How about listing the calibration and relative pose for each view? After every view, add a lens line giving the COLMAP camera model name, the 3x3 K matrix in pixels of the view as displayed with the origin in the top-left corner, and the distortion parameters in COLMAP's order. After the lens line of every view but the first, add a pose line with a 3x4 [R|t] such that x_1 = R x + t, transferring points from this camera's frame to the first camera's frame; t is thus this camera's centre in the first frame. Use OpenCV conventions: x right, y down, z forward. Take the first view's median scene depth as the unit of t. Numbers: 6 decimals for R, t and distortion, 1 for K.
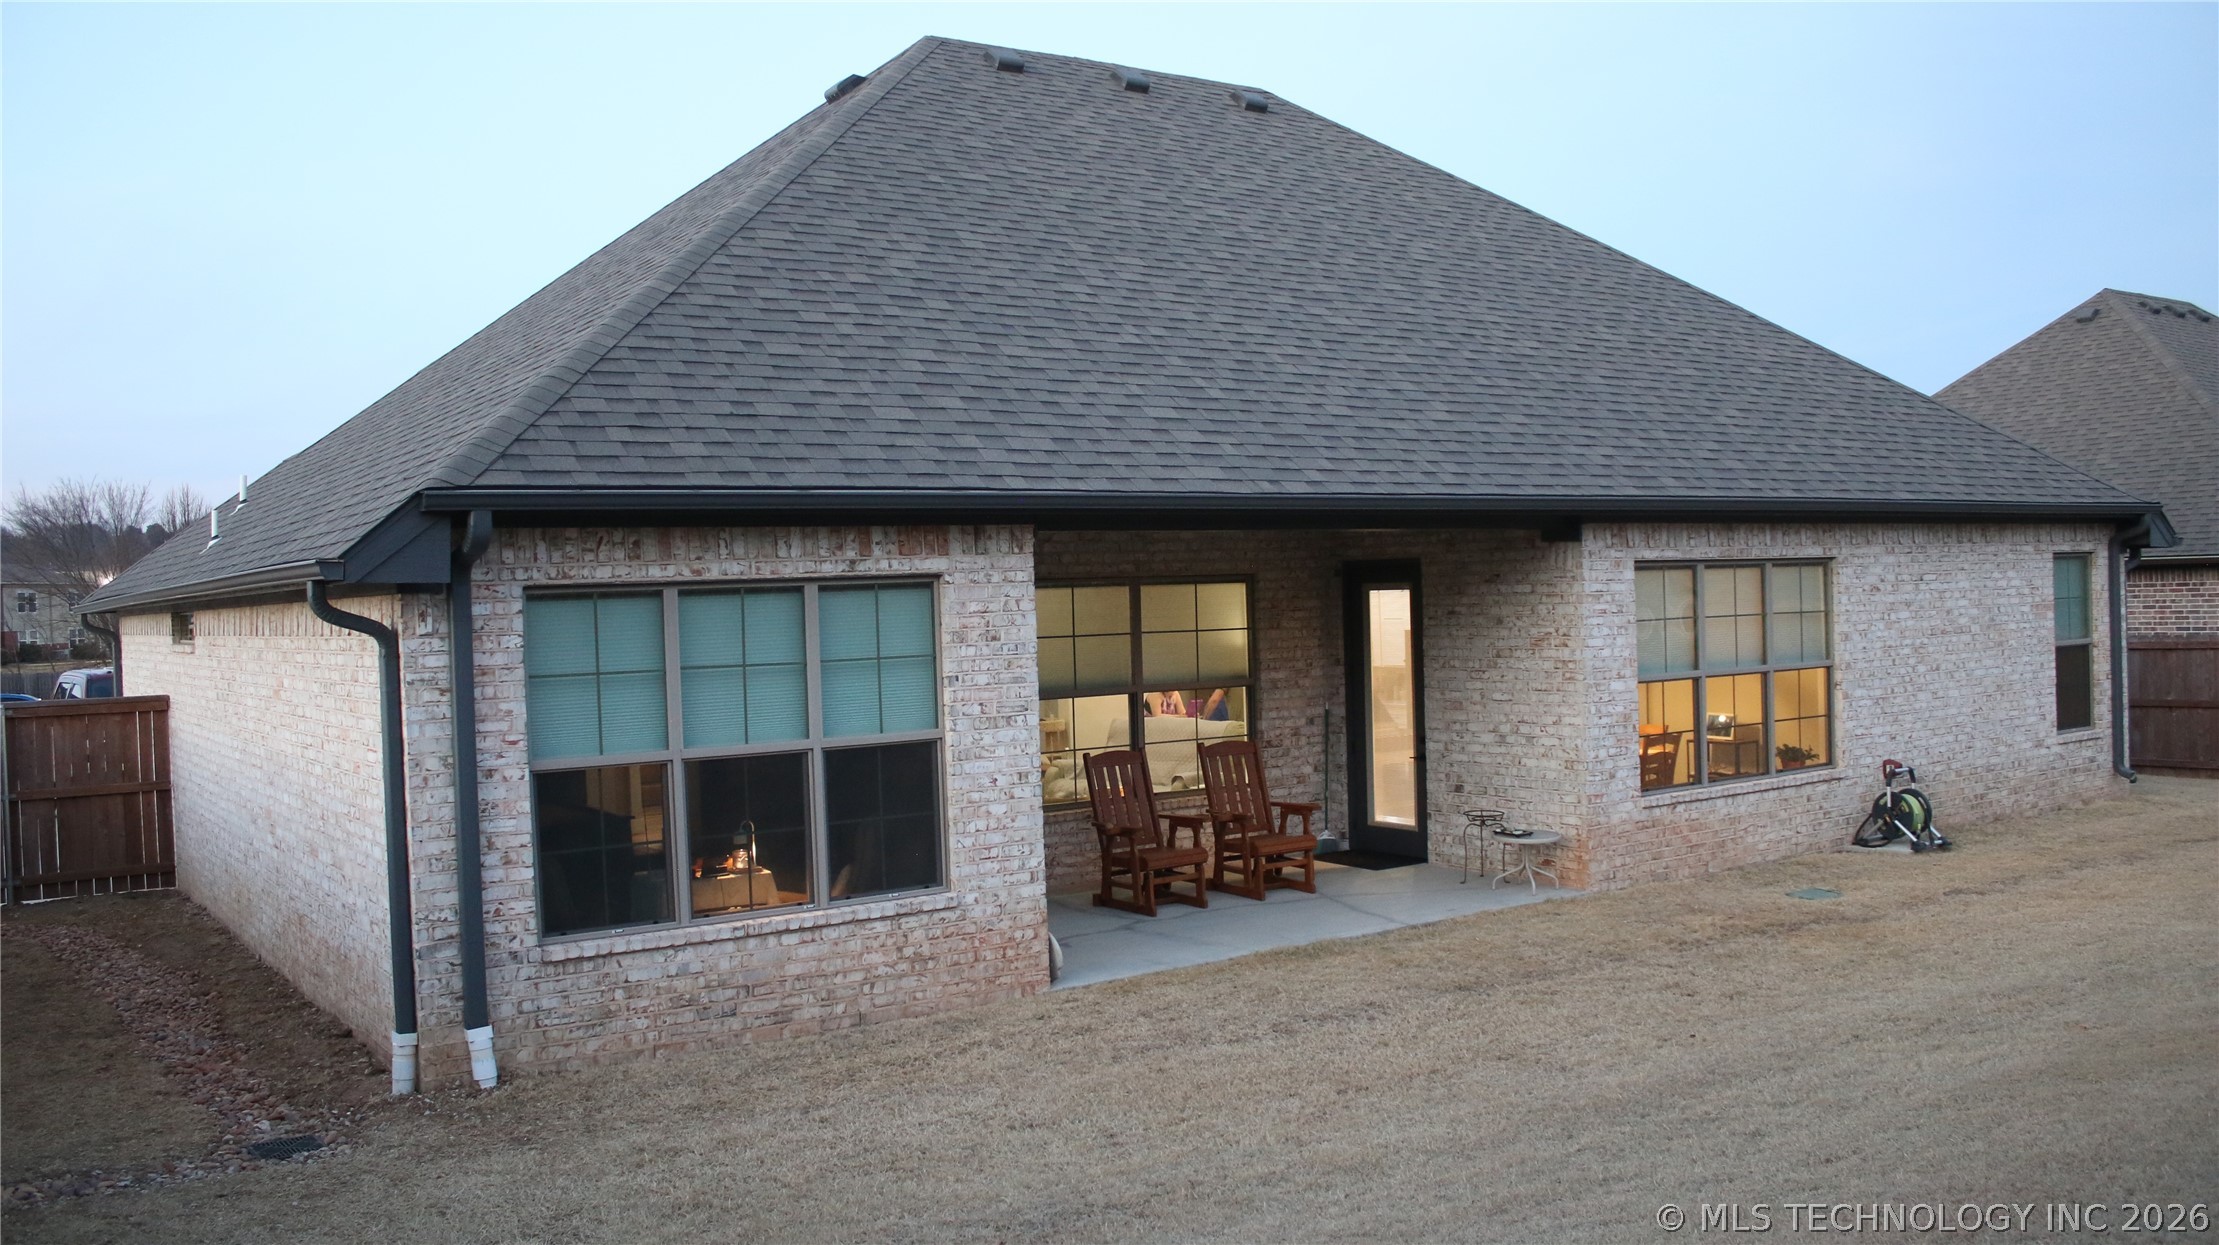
lens RADIAL K [[1832.5, 0, 1109.5], [0, 1832.5, 635.5], [0, 0, 1]] dist [-0.140878, 0.004668]
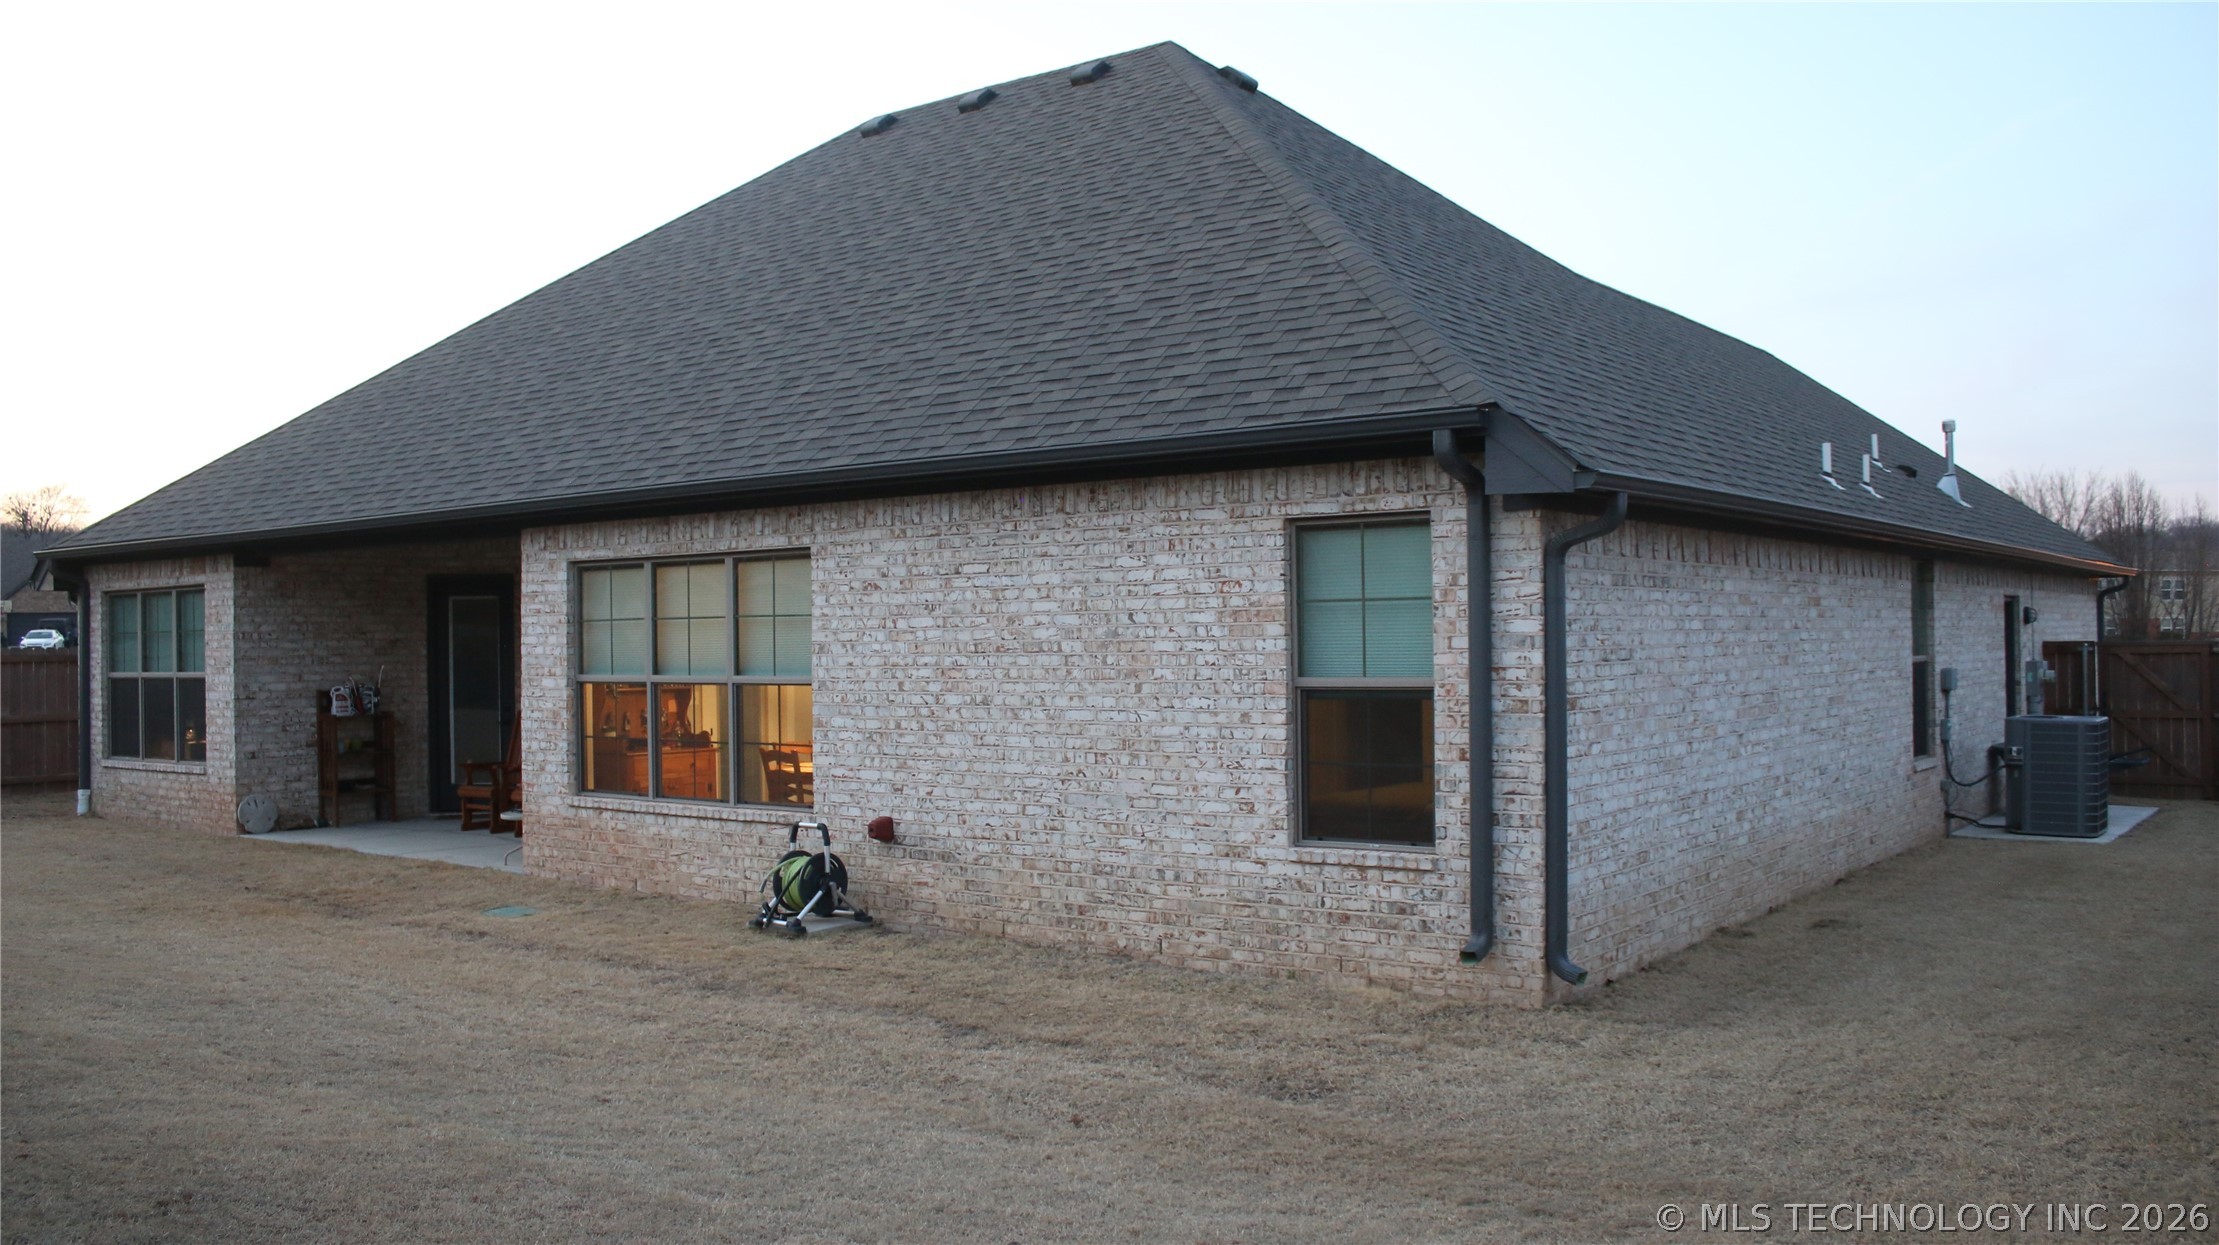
lens RADIAL K [[1855.8, 0, 1001.9], [0, 1855.8, 531.6], [0, 0, 1]] dist [-0.138918, 0.104395]
pose [[0.288148, 0.001987, -0.957584, 1.274866], [0.017990, 0.999810, 0.007488, -0.057929], [0.957417, -0.019384, 0.288057, 0.887990]]
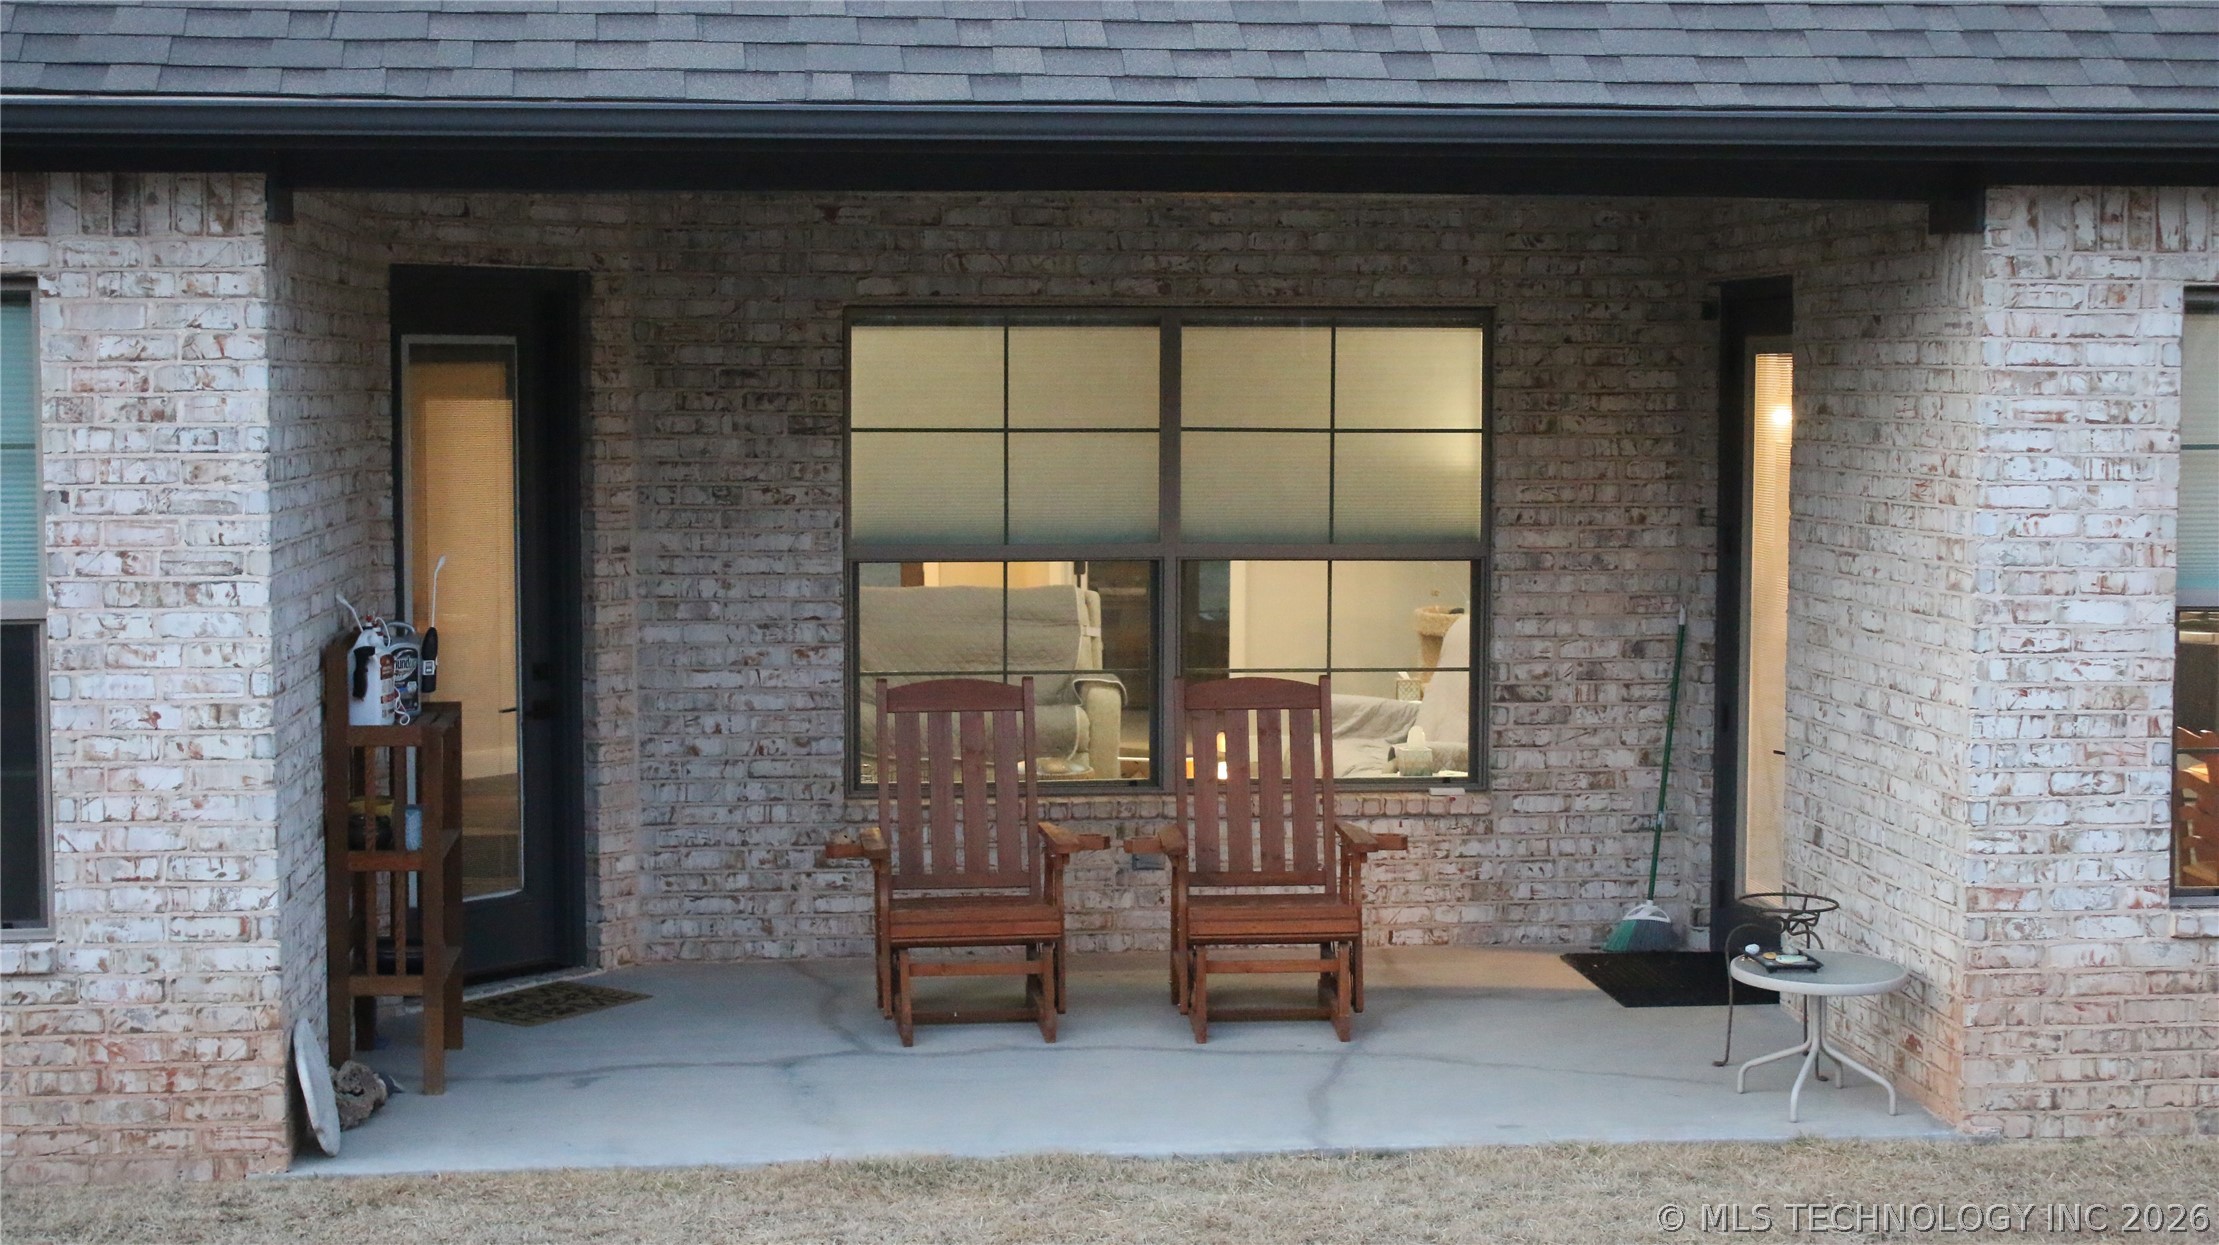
lens RADIAL K [[3241.8, 0, 1109.7], [0, 3241.8, 624.9], [0, 0, 1]] dist [-0.014328, 0.000000]
pose [[0.875461, 0.067657, -0.478529, 0.399241], [-0.038622, 0.996780, 0.070271, -0.009227], [0.481742, -0.043038, 0.875255, 0.281475]]
